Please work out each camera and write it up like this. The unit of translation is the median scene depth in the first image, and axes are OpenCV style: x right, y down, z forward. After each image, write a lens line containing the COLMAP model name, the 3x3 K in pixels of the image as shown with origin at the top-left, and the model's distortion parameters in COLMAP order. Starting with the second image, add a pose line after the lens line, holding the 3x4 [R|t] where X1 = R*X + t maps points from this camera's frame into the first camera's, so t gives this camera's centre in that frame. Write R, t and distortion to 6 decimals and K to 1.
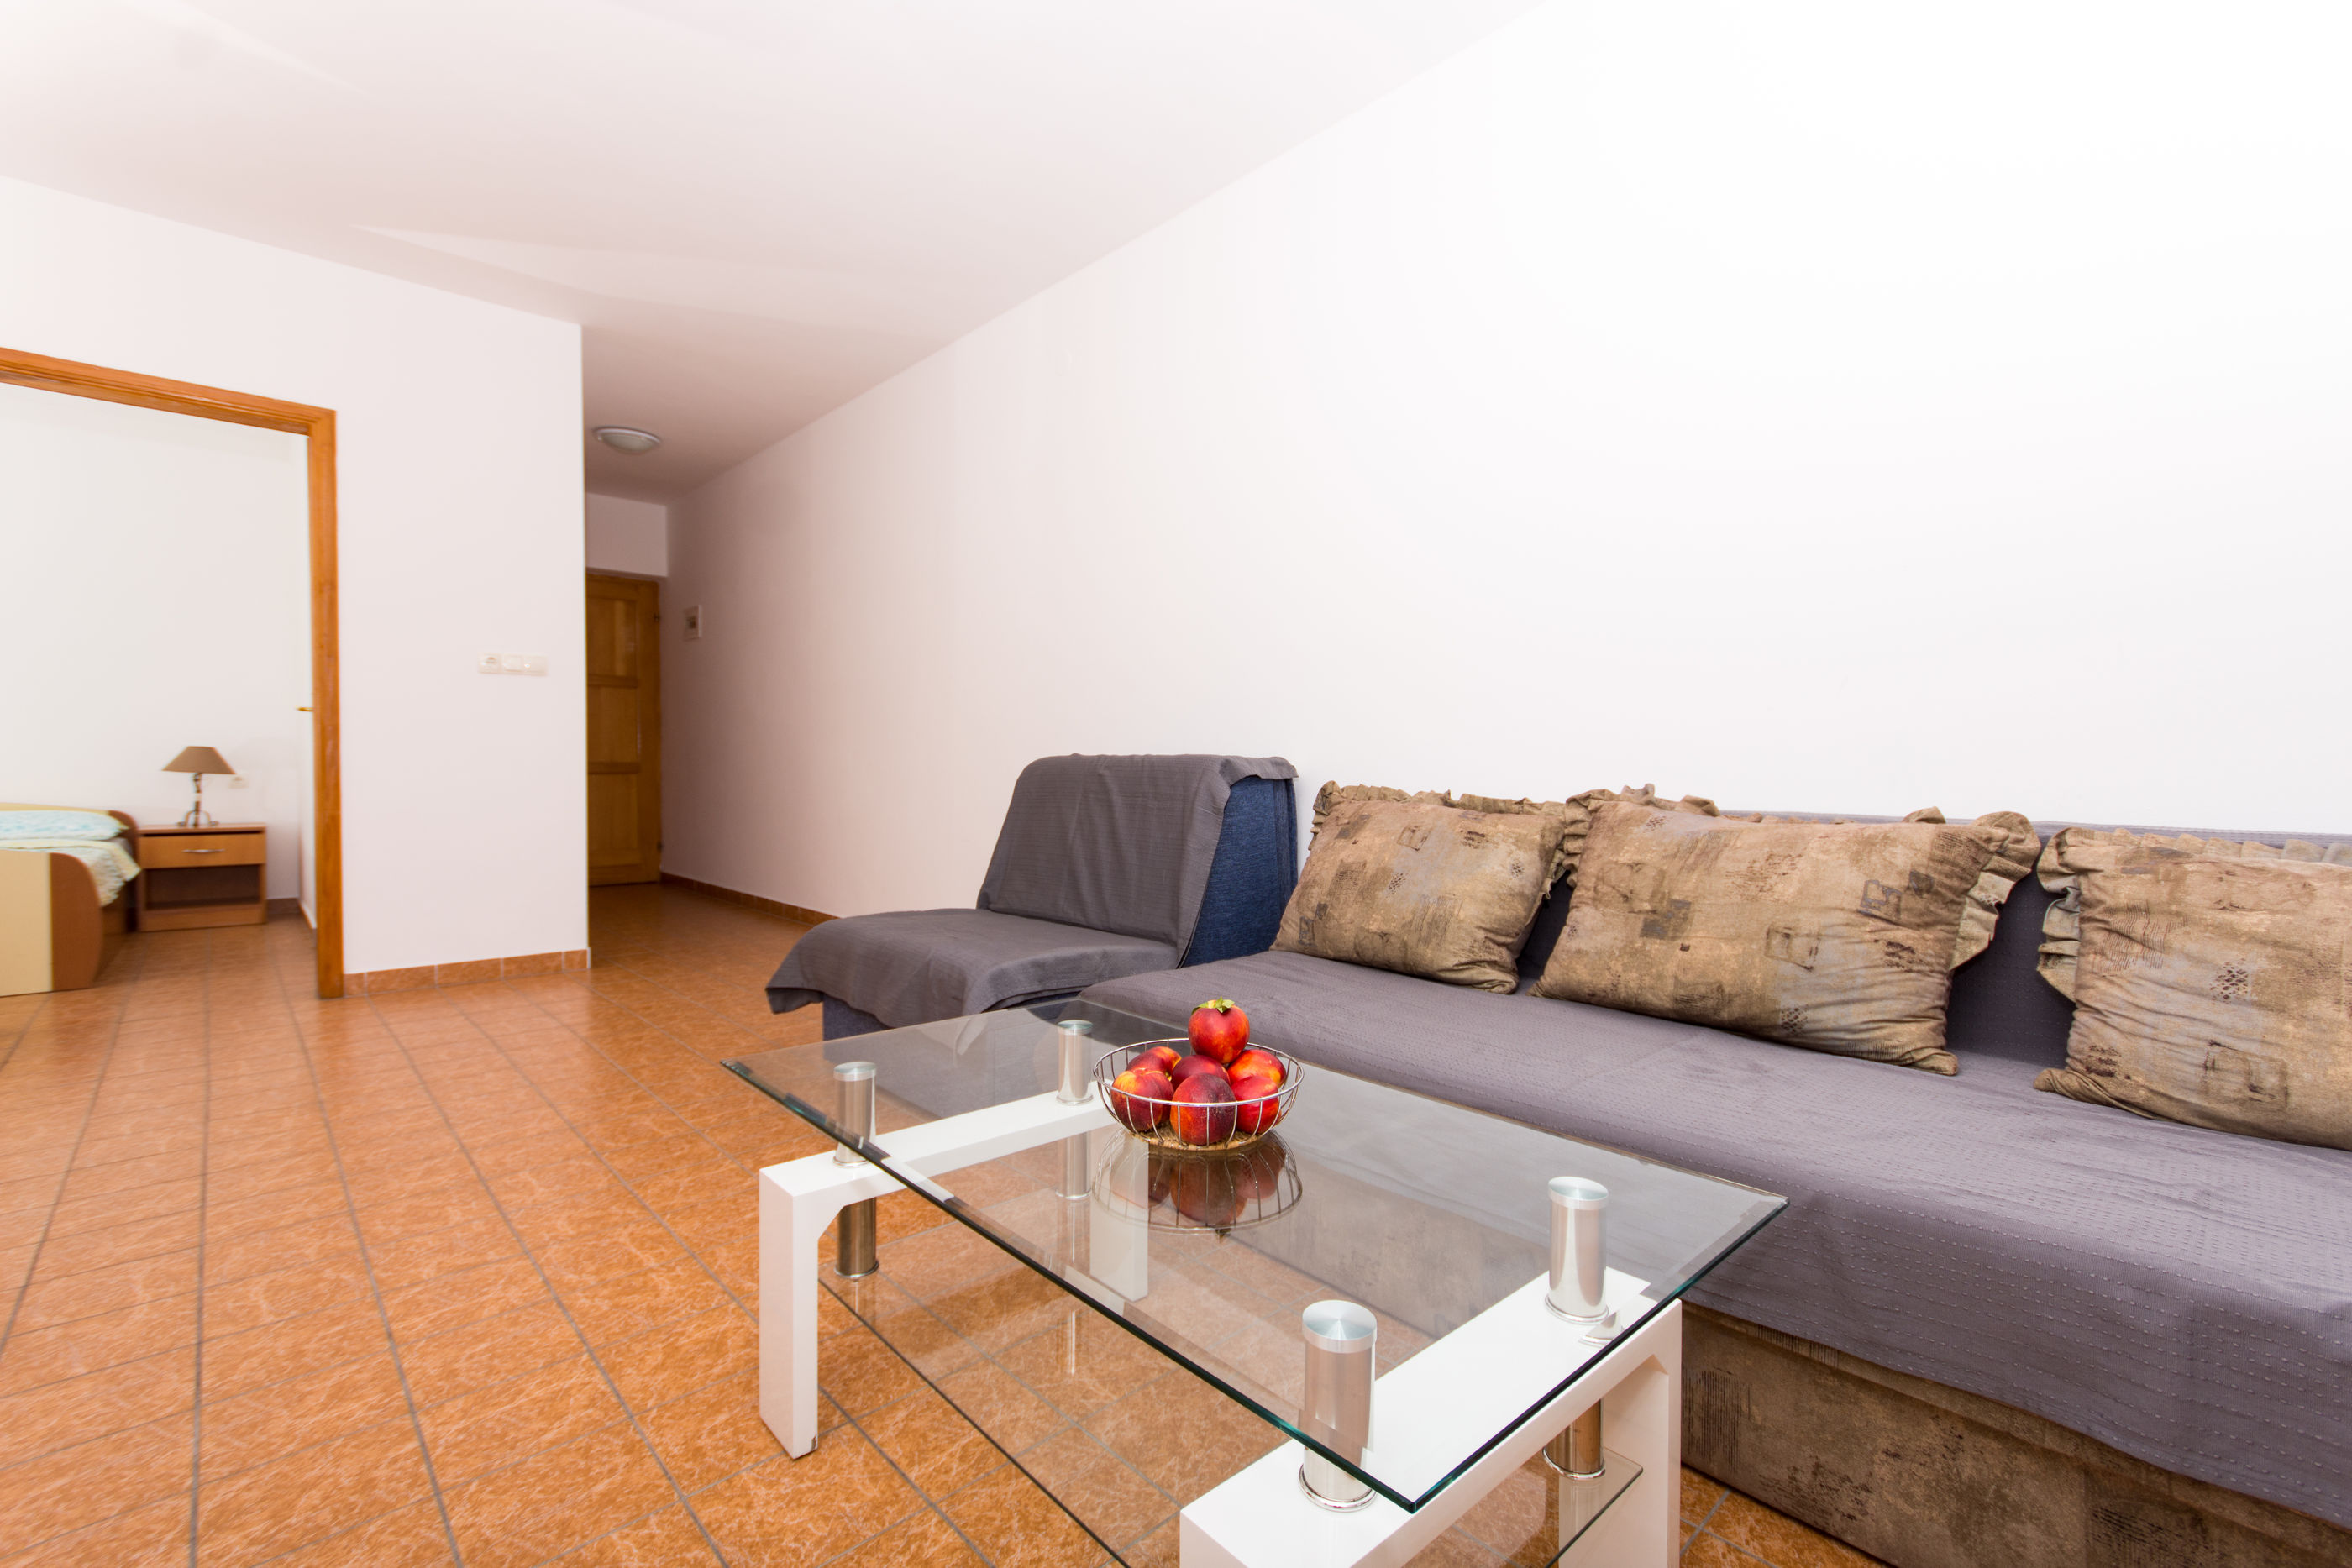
lens RADIAL K [[1029.4, 0, 1189.6], [0, 1029.4, 787.6], [0, 0, 1]] dist [0.000319, -0.000417]
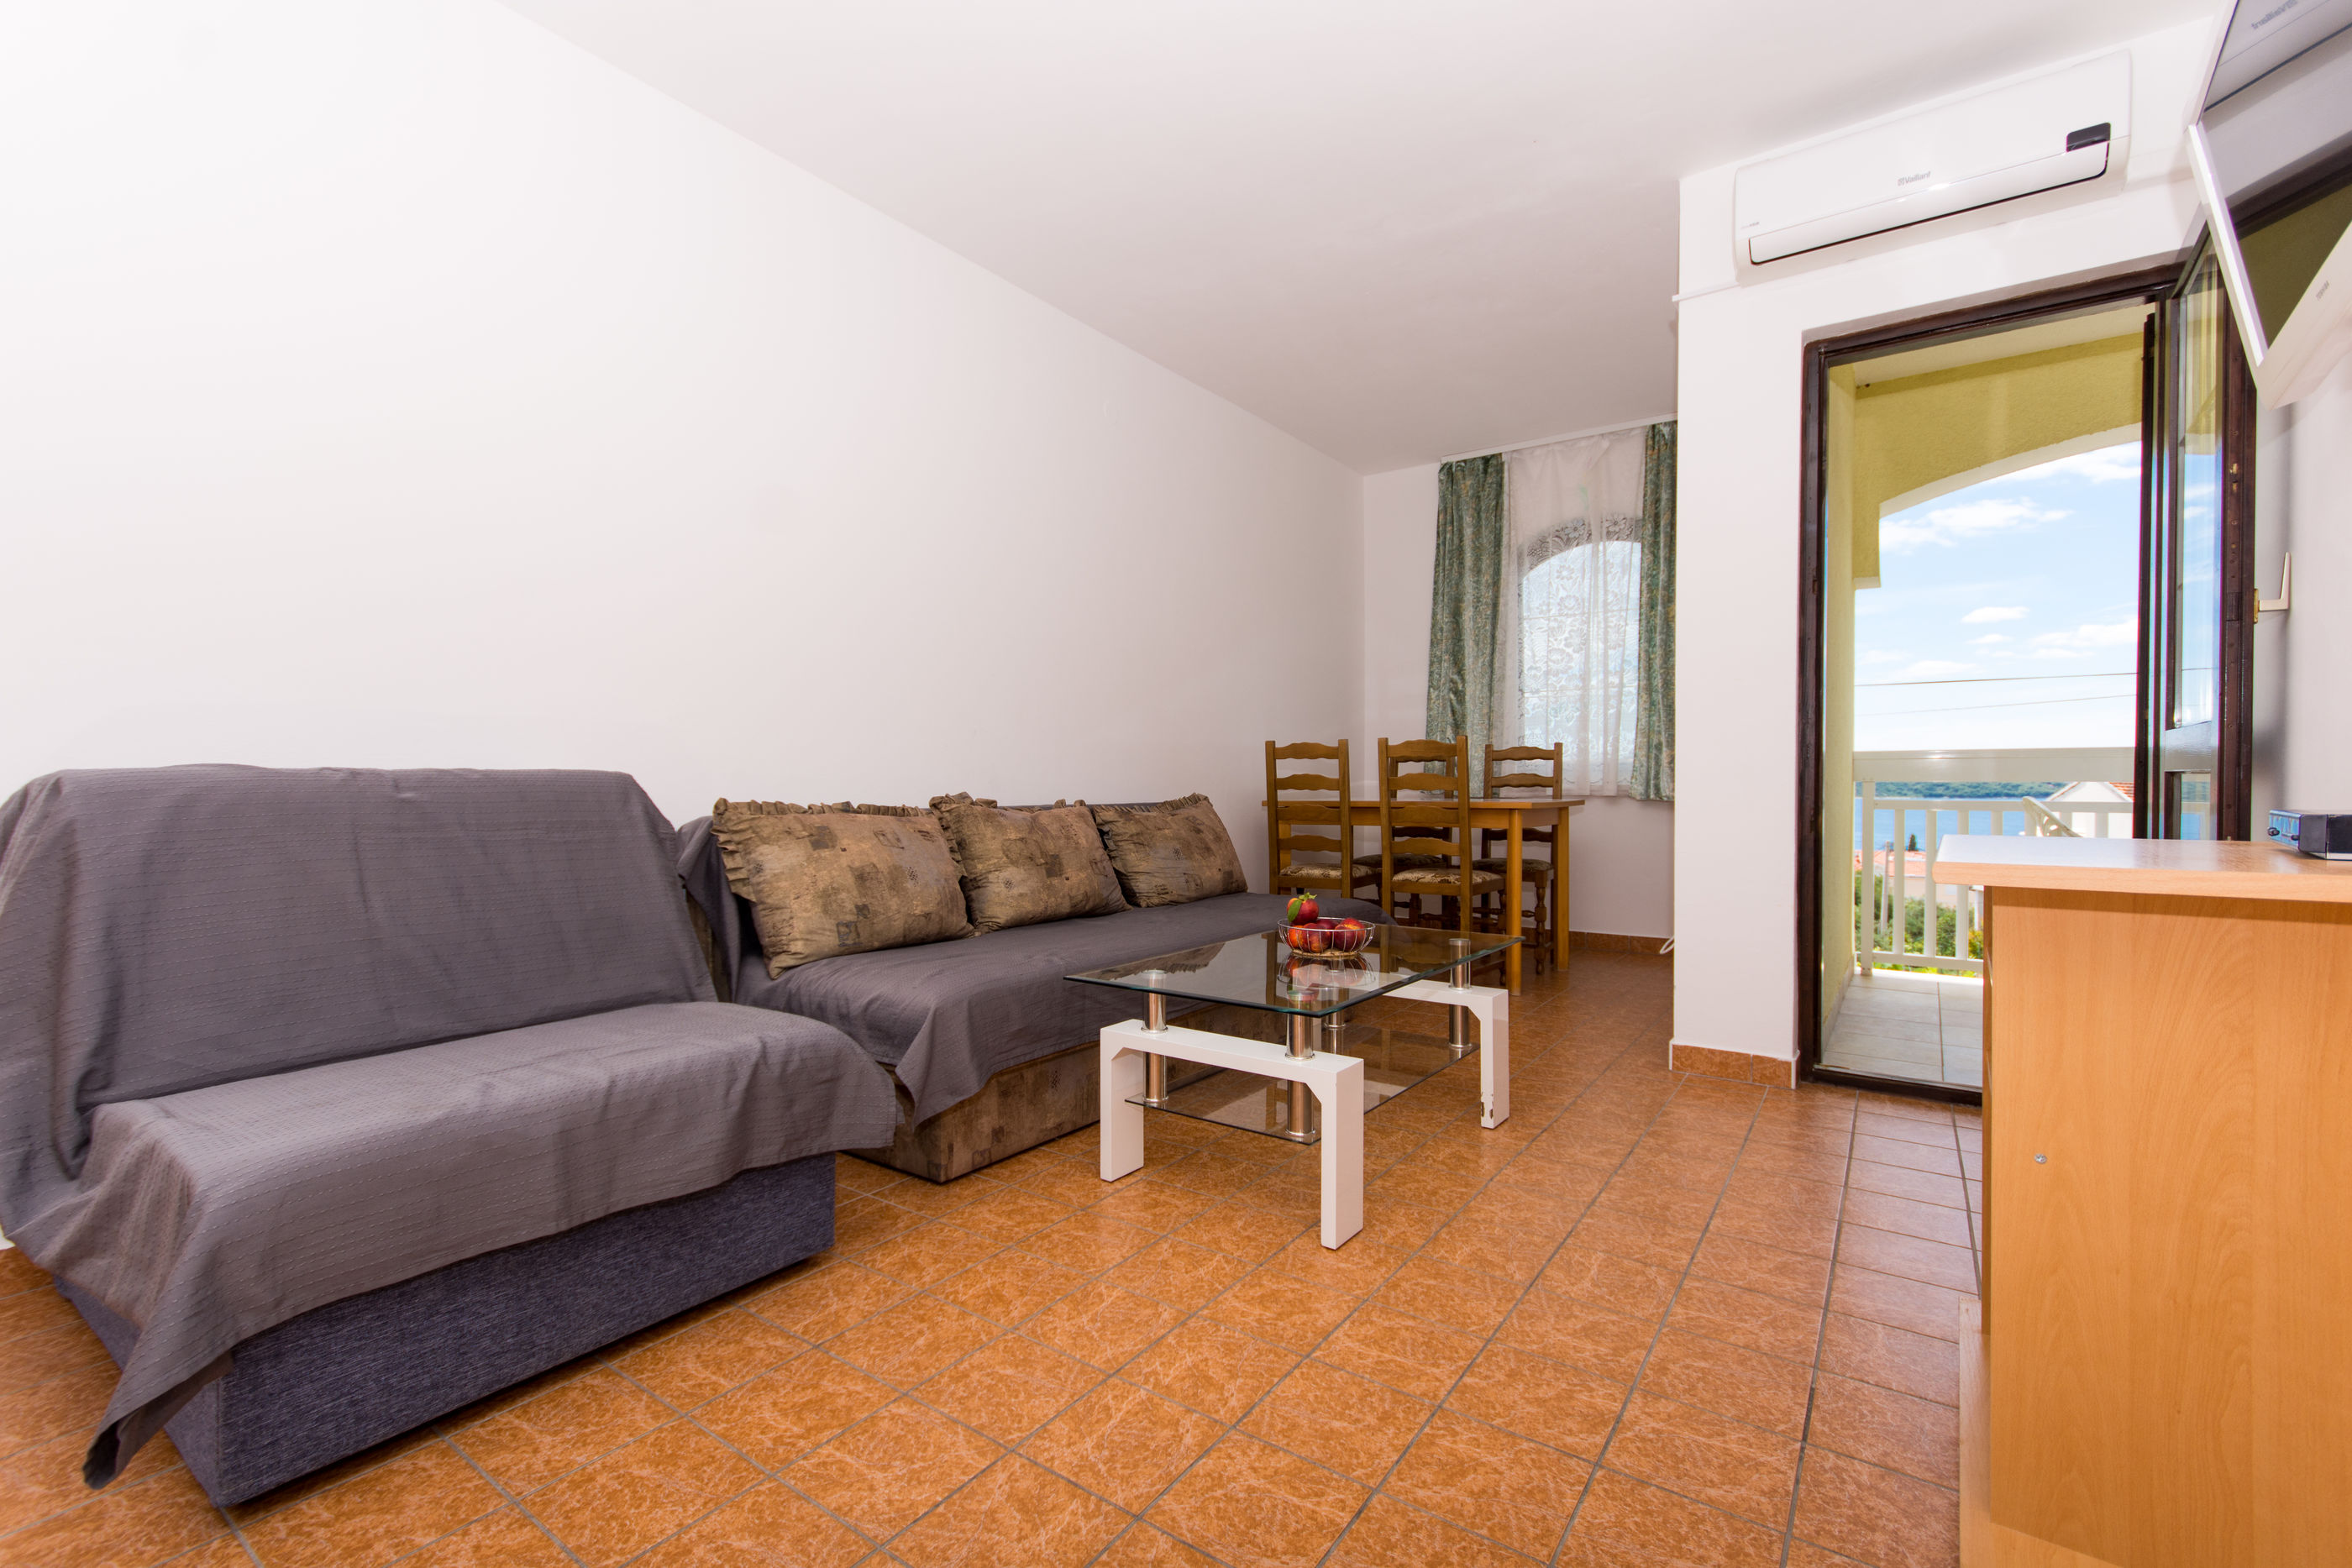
lens RADIAL K [[1025.7, 0, 1176.7], [0, 1025.7, 792.1], [0, 0, 1]] dist [0.003682, -0.000006]
pose [[-0.189510, -0.018475, 0.981705, -1.261609], [0.021503, 0.999505, 0.022961, -0.035120], [-0.981643, 0.025461, -0.189019, 1.060434]]
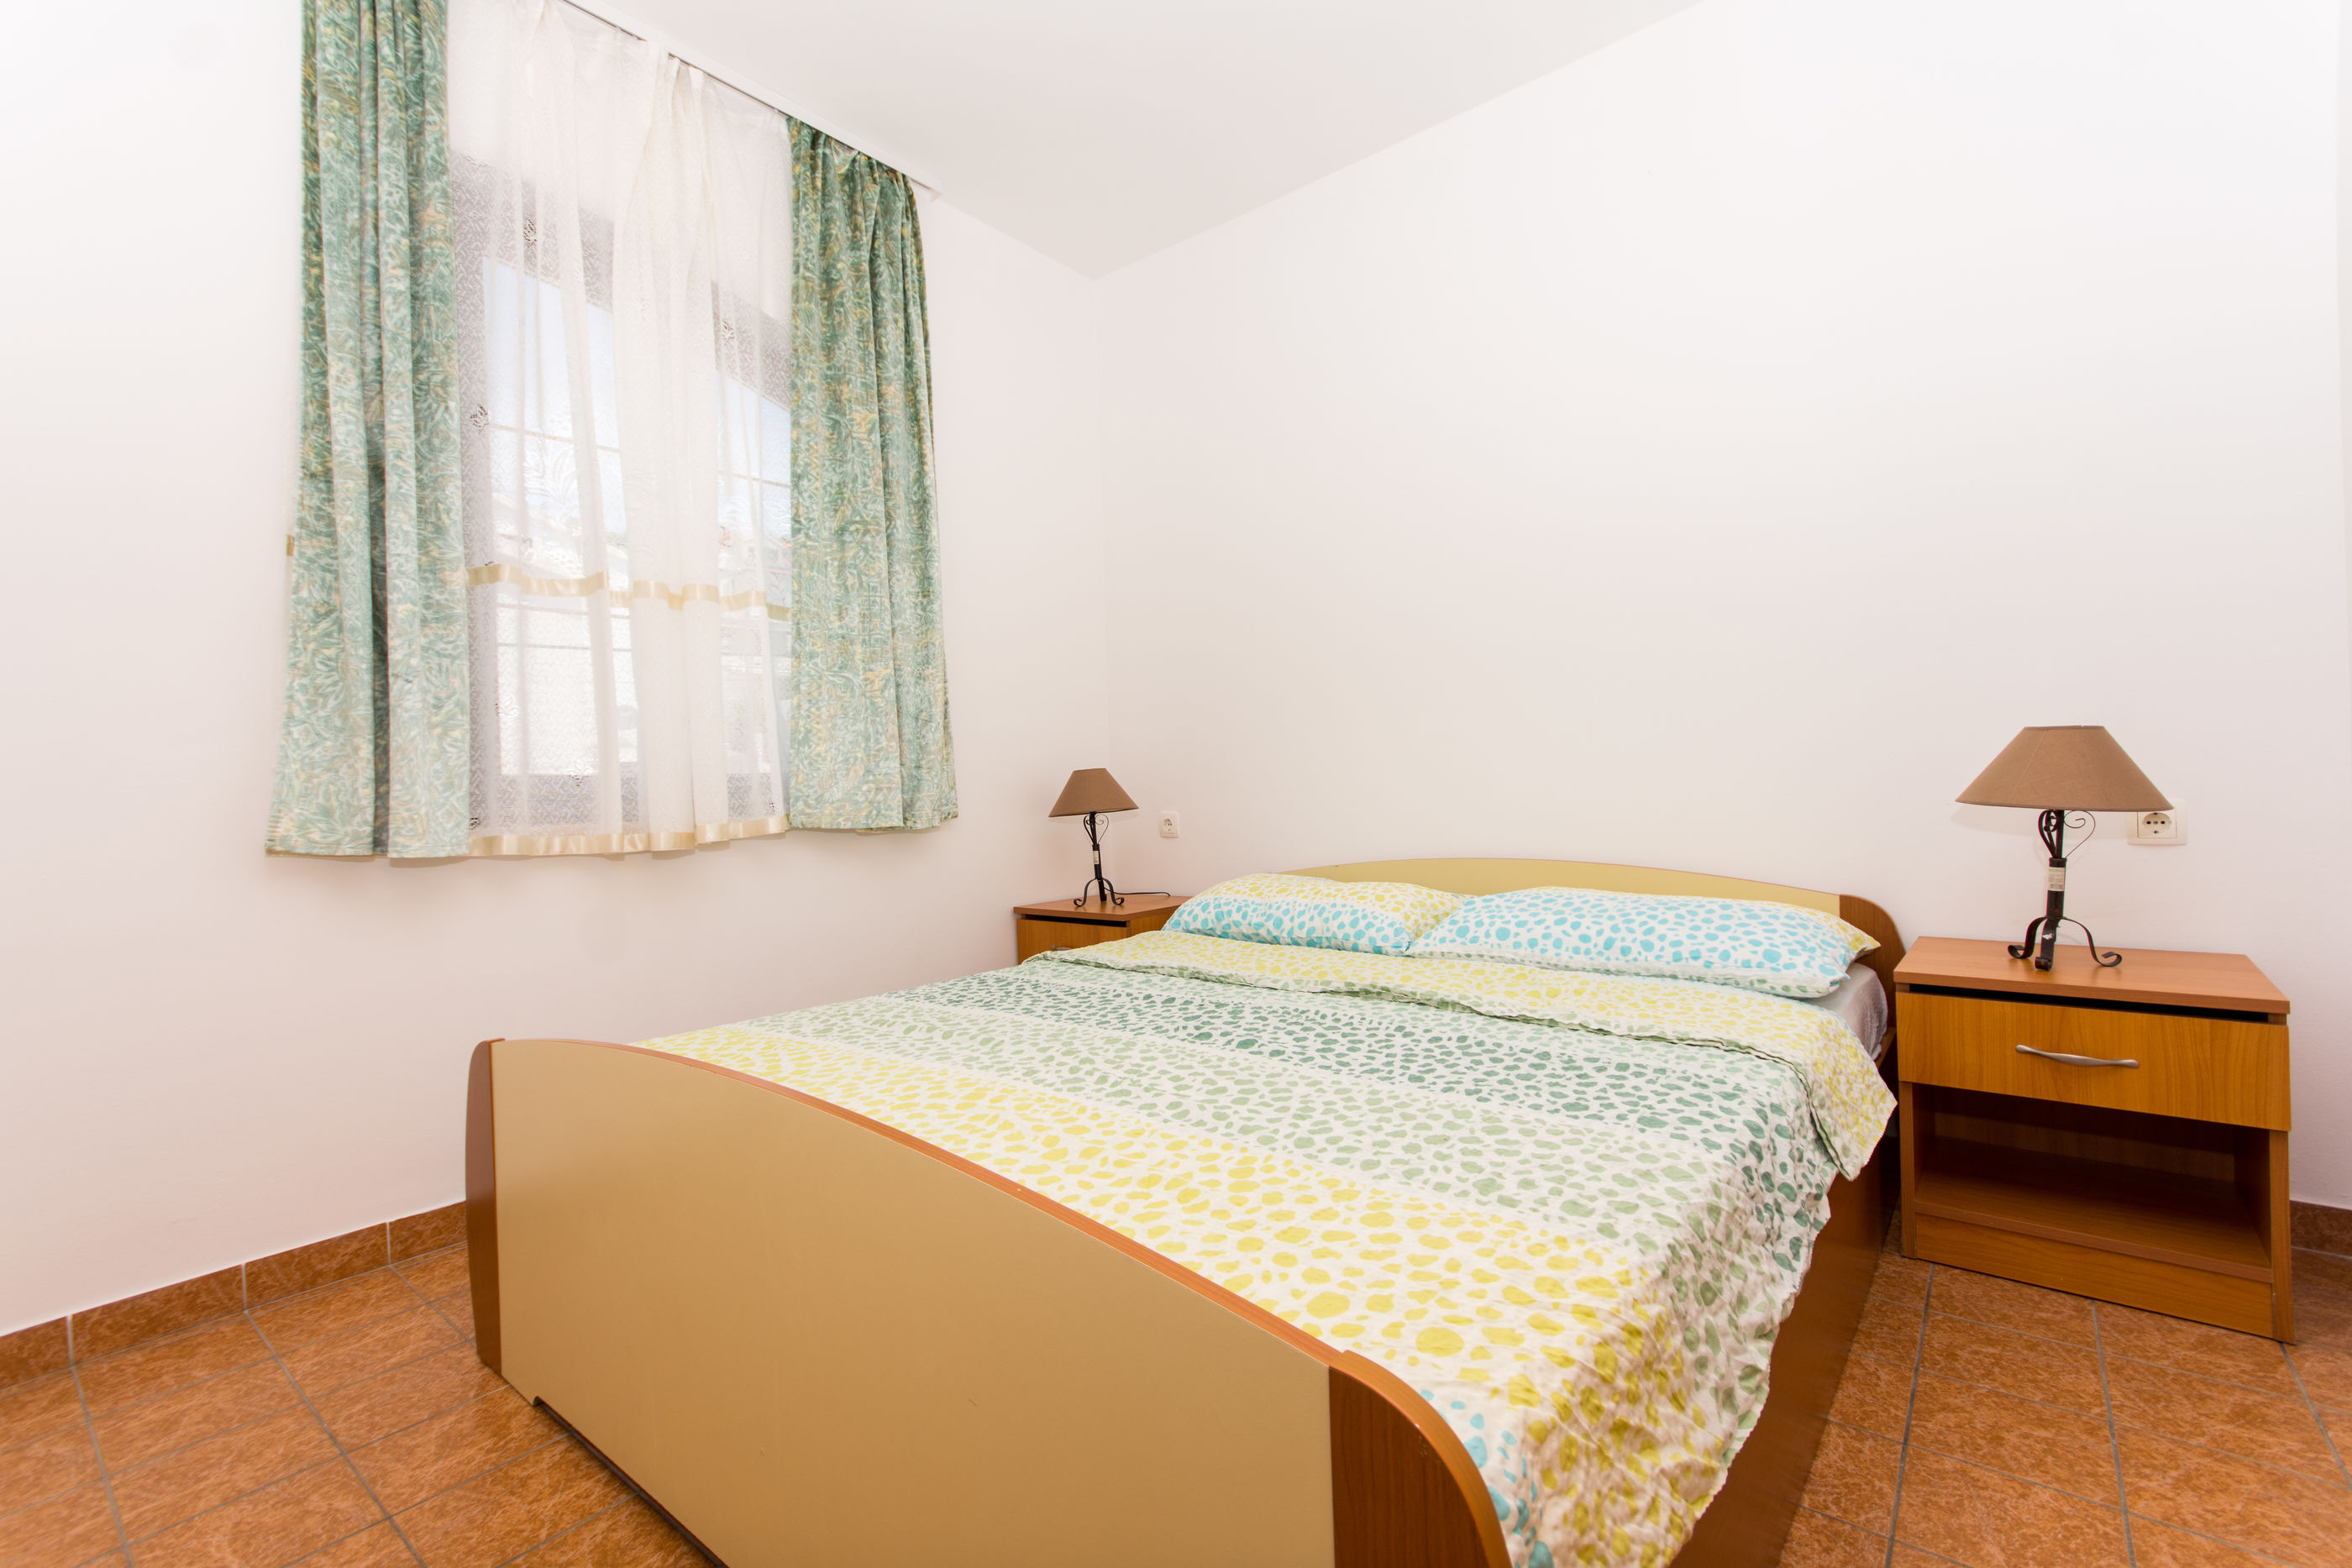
lens RADIAL K [[1027.1, 0, 1177.5], [0, 1027.1, 794.1], [0, 0, 1]] dist [0.004101, -0.000448]
pose [[0.132263, -0.007686, -0.991185, -1.933623], [0.013393, 0.999893, -0.005967, -0.055871], [0.991124, -0.012486, 0.132351, 1.945274]]
